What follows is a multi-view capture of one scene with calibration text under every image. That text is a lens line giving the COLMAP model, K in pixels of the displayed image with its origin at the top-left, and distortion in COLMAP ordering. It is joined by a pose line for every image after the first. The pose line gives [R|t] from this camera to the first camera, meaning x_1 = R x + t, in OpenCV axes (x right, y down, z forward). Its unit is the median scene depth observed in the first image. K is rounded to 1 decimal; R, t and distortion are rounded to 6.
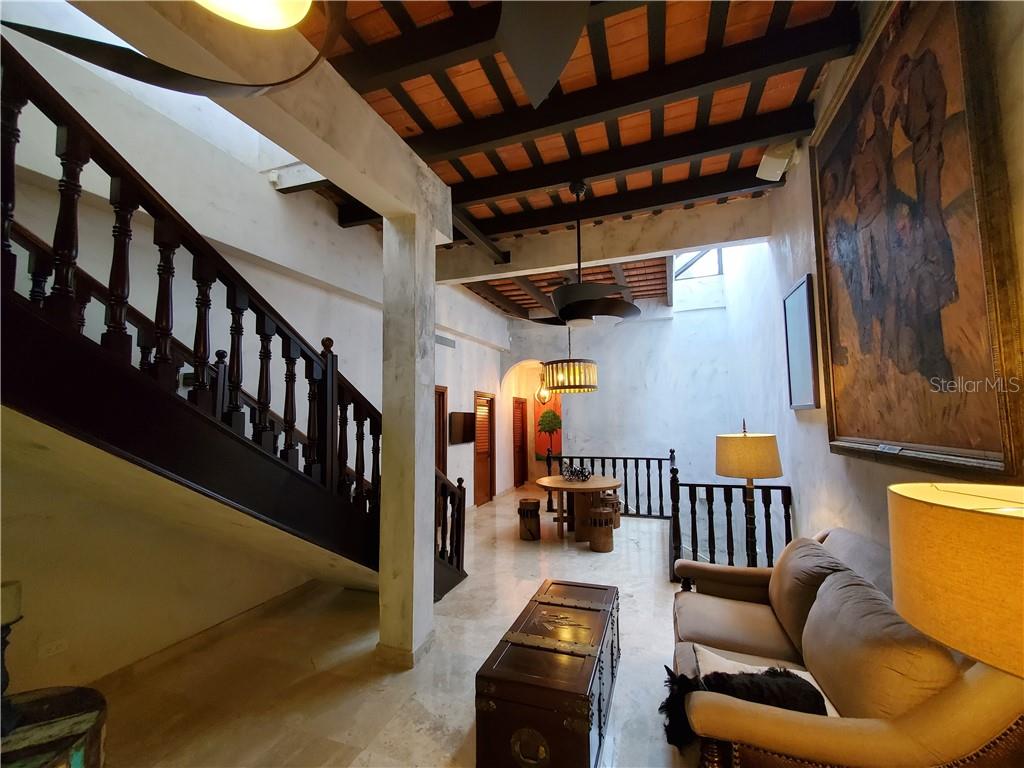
lens RADIAL K [[408.2, 0, 517.4], [0, 408.2, 388.1], [0, 0, 1]] dist [-0.000961, -0.000153]
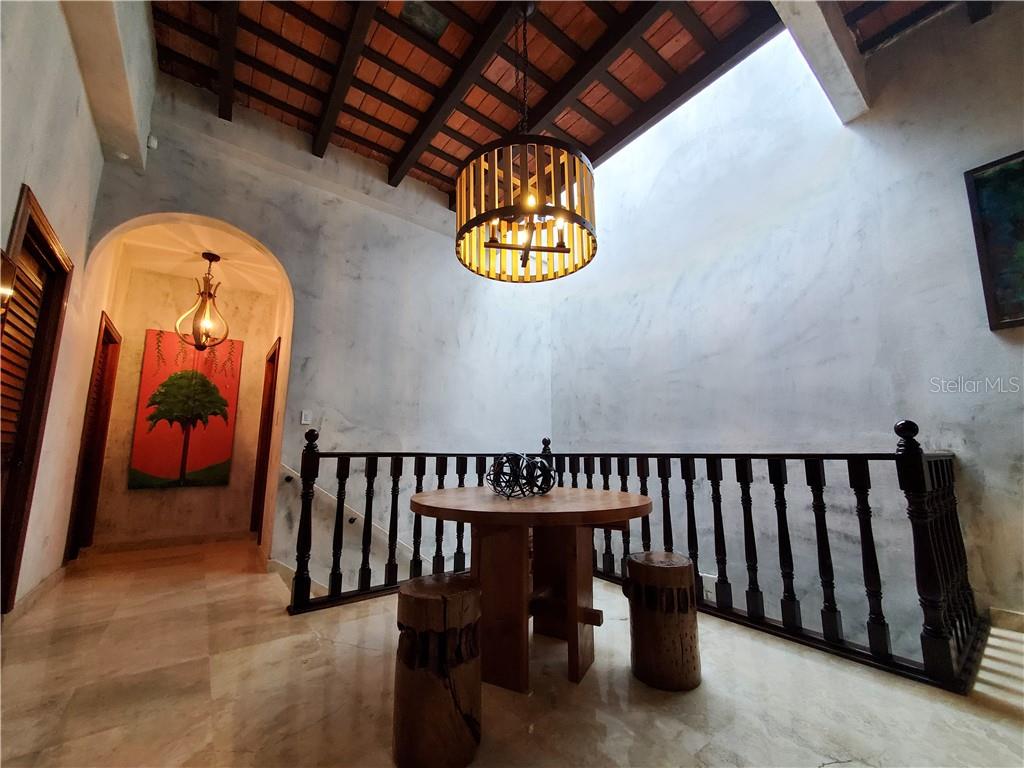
lens RADIAL K [[412.2, 0, 534.0], [0, 412.2, 390.7], [0, 0, 1]] dist [-0.000075, 0.000011]
pose [[0.532849, 0.137234, 0.835008, -0.143607], [-0.074412, 0.990538, -0.115310, 0.149396], [-0.842932, -0.000692, 0.538019, 0.679137]]
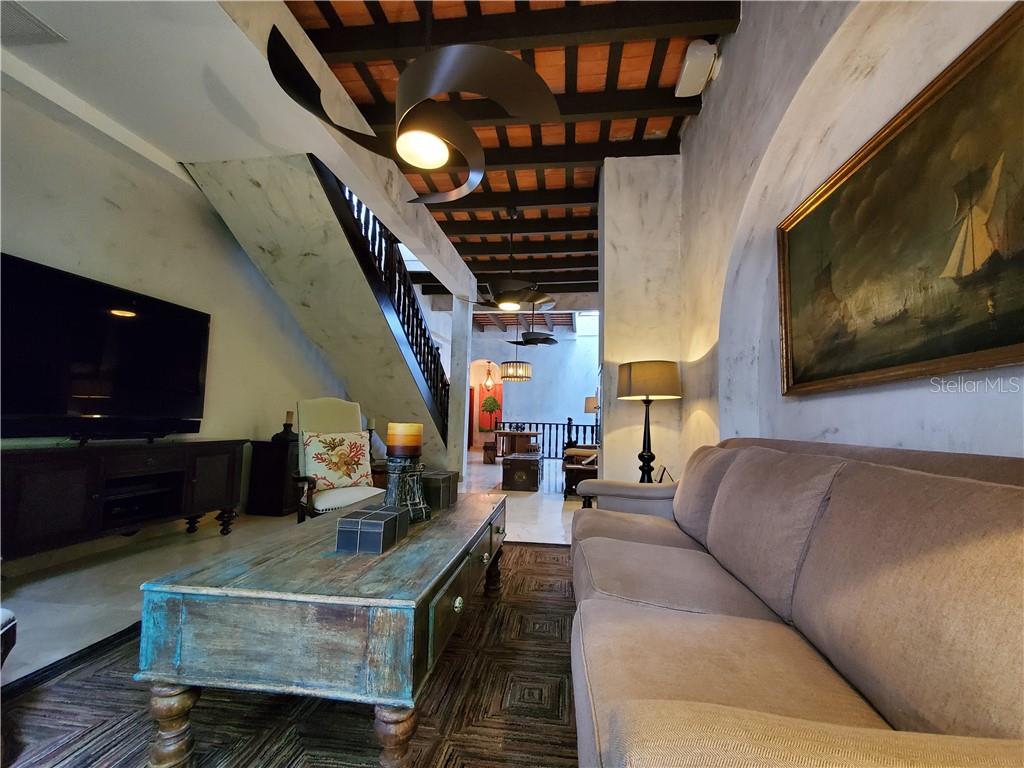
lens RADIAL K [[408.2, 0, 517.4], [0, 408.2, 388.1], [0, 0, 1]] dist [-0.000961, -0.000153]
pose [[0.977227, 0.050395, 0.206126, -0.184828], [-0.050568, 0.998711, -0.004432, 0.043161], [-0.206084, -0.006092, 0.978515, -0.582884]]
